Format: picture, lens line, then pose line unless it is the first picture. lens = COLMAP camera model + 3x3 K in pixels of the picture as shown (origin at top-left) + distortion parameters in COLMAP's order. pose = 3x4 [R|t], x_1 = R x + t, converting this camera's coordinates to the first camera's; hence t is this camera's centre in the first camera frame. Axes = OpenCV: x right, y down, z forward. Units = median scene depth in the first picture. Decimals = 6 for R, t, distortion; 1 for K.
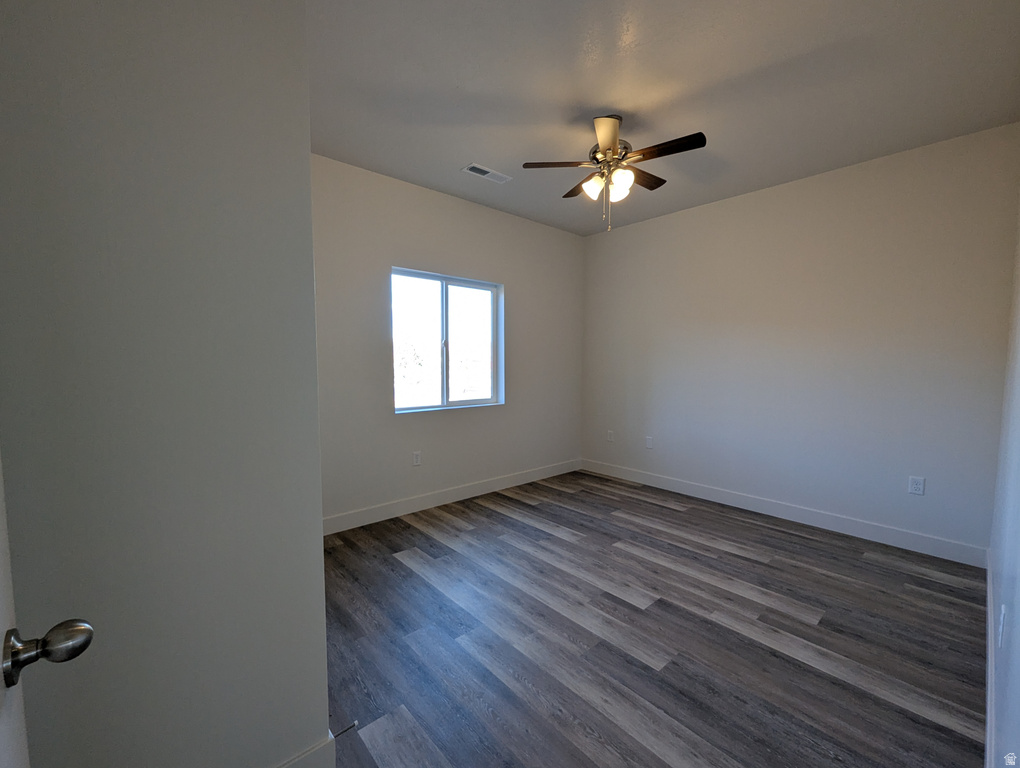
lens RADIAL K [[424.5, 0, 515.6], [0, 424.5, 390.9], [0, 0, 1]] dist [-0.000618, 0.000746]
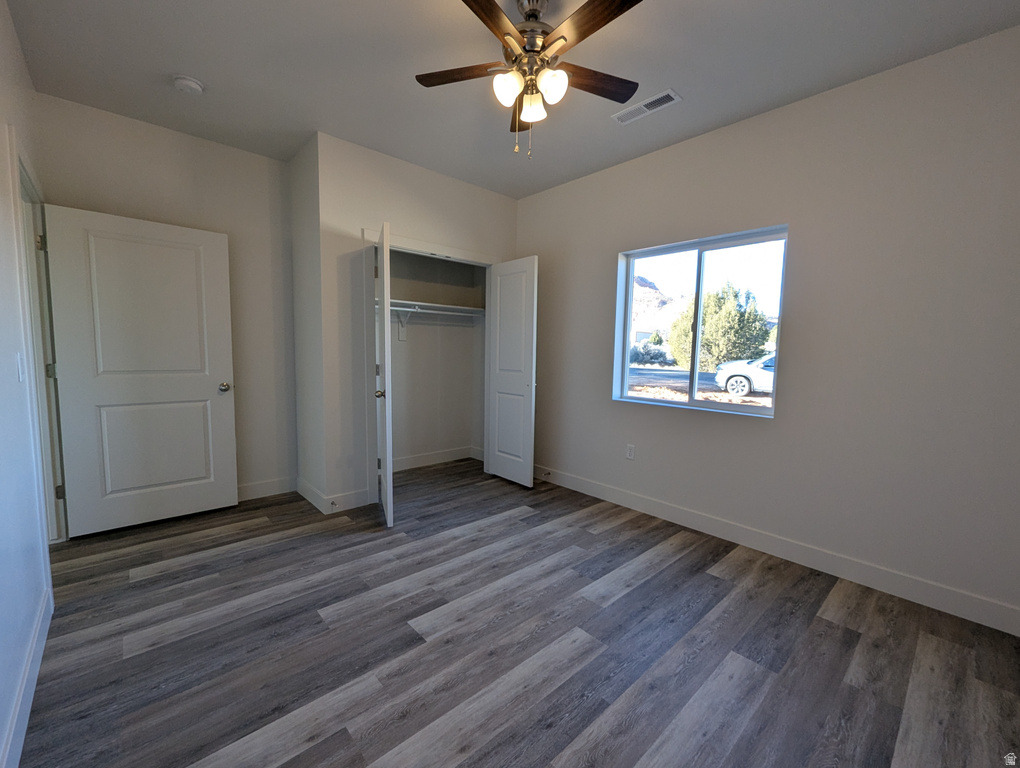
lens RADIAL K [[424.5, 0, 511.5], [0, 424.5, 388.8], [0, 0, 1]] dist [-0.000618, 0.000746]
pose [[0.010479, 0.088380, -0.996032, 0.823059], [-0.092904, 0.991864, 0.087033, -0.046108], [0.995620, 0.091623, 0.018605, 0.832984]]
